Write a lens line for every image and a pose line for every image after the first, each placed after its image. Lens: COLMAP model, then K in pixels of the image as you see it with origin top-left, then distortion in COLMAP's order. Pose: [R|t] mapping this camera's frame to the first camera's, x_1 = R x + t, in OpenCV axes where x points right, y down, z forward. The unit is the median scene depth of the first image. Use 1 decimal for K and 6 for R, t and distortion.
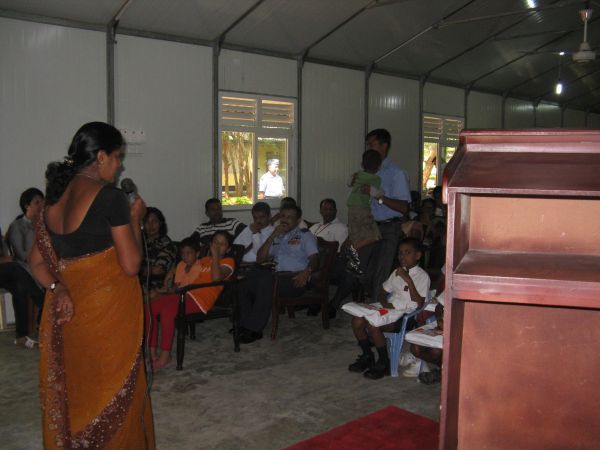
lens RADIAL K [[621.3, 0, 296.4], [0, 621.3, 234.0], [0, 0, 1]] dist [-0.193225, 0.252158]
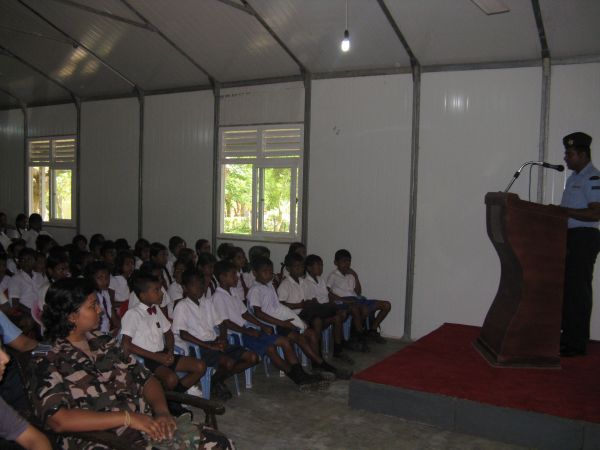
lens RADIAL K [[621.3, 0, 296.4], [0, 621.3, 234.0], [0, 0, 1]] dist [-0.193225, 0.252158]
pose [[-0.286721, -0.082837, 0.954426, -0.651709], [0.089398, 0.989594, 0.112745, -0.118130], [-0.953834, 0.117650, -0.276332, 0.878627]]
